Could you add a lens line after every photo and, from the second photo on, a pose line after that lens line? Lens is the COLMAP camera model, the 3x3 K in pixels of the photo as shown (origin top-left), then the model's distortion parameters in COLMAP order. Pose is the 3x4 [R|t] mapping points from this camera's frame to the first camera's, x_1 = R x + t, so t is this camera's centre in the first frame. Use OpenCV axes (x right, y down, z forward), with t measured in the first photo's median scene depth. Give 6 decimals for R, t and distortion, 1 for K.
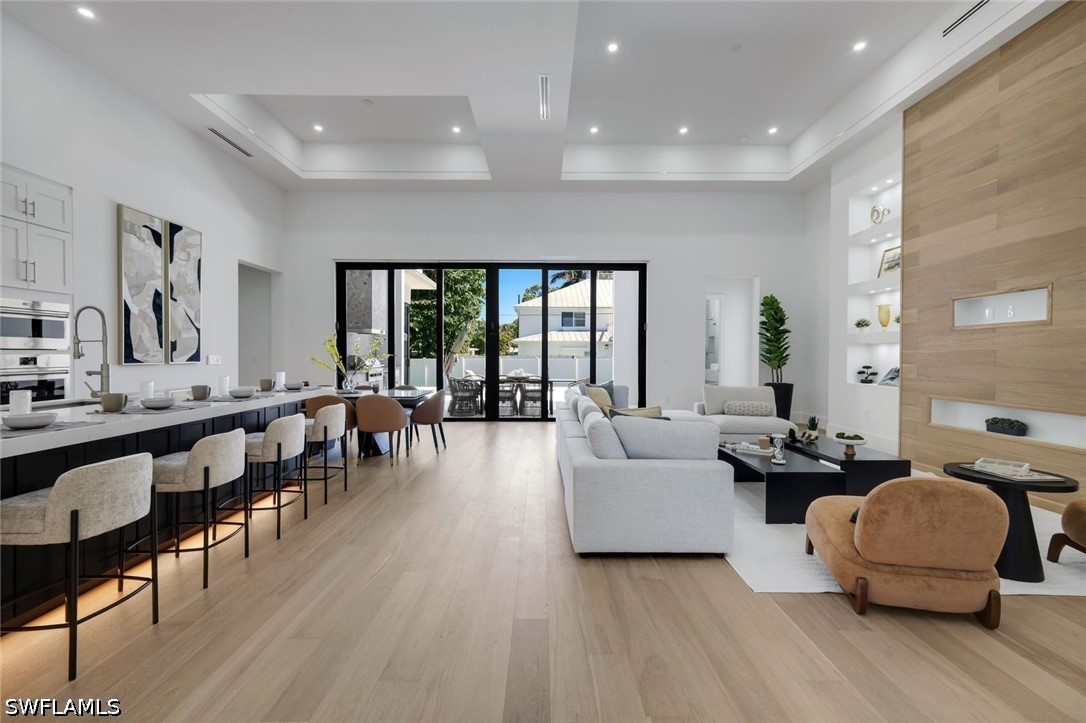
lens RADIAL K [[473.8, 0, 543.9], [0, 473.8, 358.8], [0, 0, 1]] dist [0.003555, 0.000089]
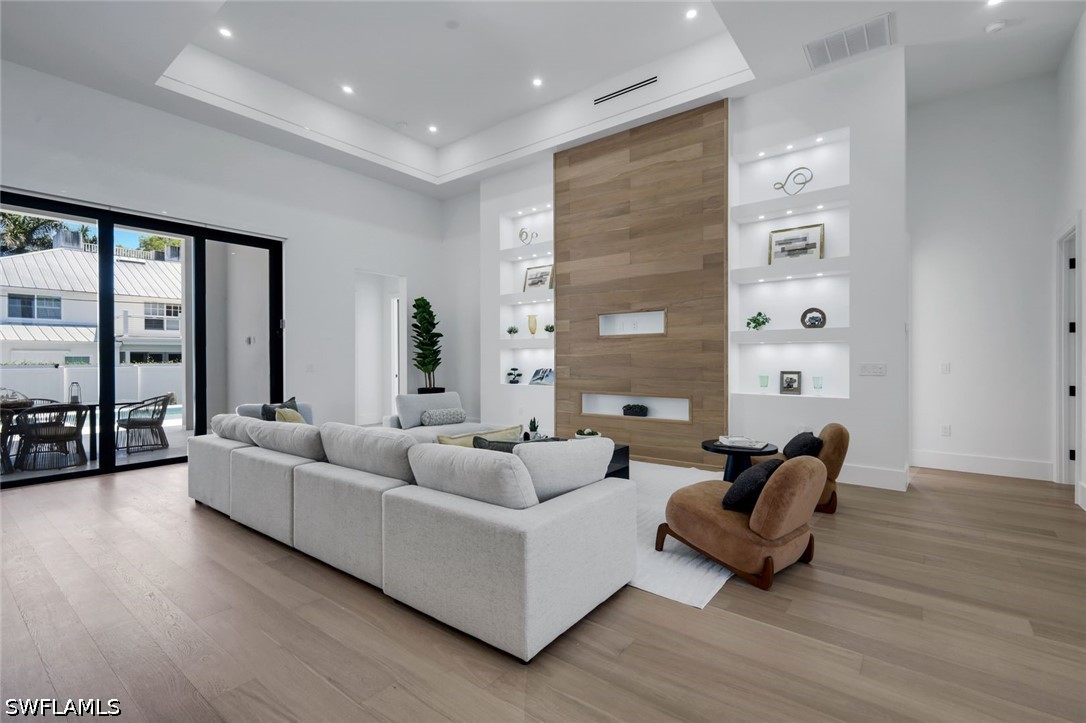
lens RADIAL K [[486.9, 0, 541.1], [0, 486.9, 358.8], [0, 0, 1]] dist [0.008674, -0.000366]
pose [[0.617782, -0.007504, 0.786314, -0.228291], [0.014782, 0.999889, -0.002071, -0.004794], [-0.786211, 0.012902, 0.617824, 0.280821]]
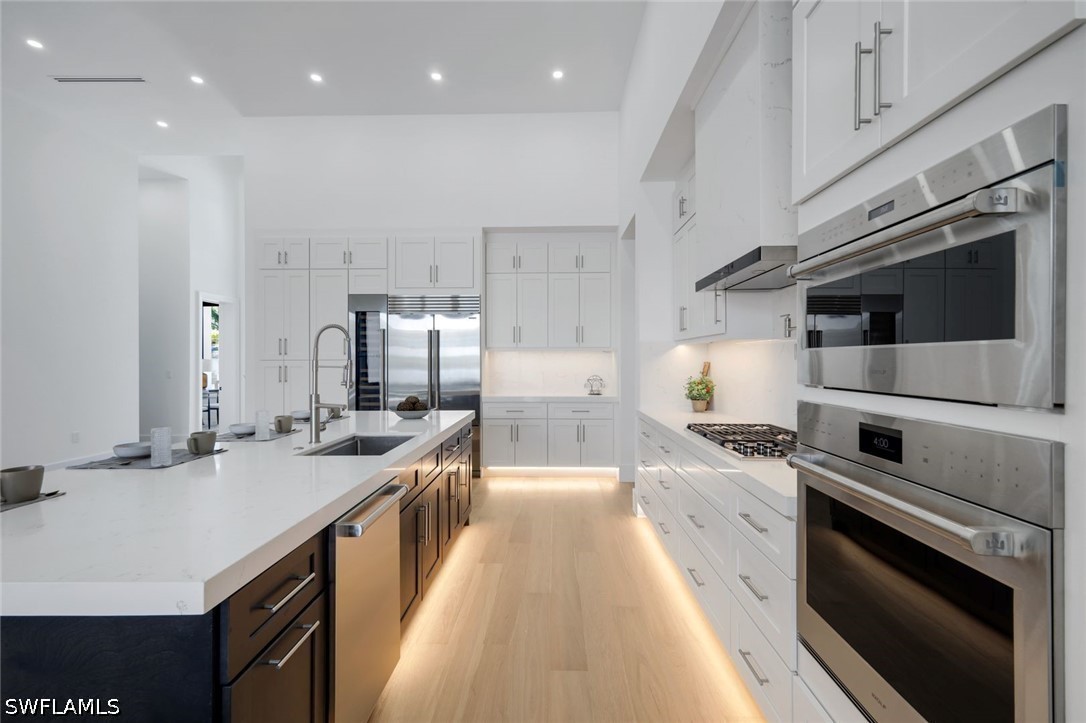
lens RADIAL K [[492.3, 0, 541.9], [0, 492.3, 358.6], [0, 0, 1]] dist [0.008446, 0.000253]
pose [[-0.999397, -0.001006, 0.034700, -0.693972], [-0.000668, 0.999952, 0.009742, -0.030546], [-0.034708, 0.009713, -0.999350, 0.952697]]
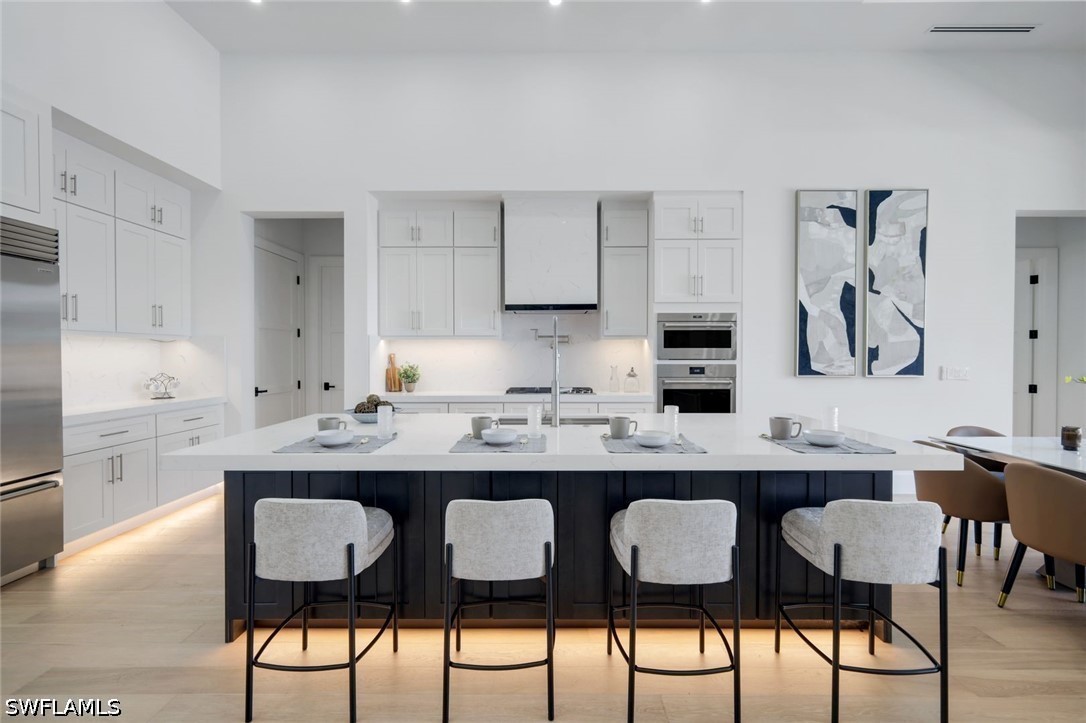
lens RADIAL K [[477.3, 0, 543.1], [0, 477.3, 358.9], [0, 0, 1]] dist [0.005005, -0.000194]
pose [[-0.013075, 0.006842, -0.999891, -0.015617], [-0.012089, 0.999902, 0.007000, -0.018544], [0.999841, 0.012180, -0.012991, 0.508110]]
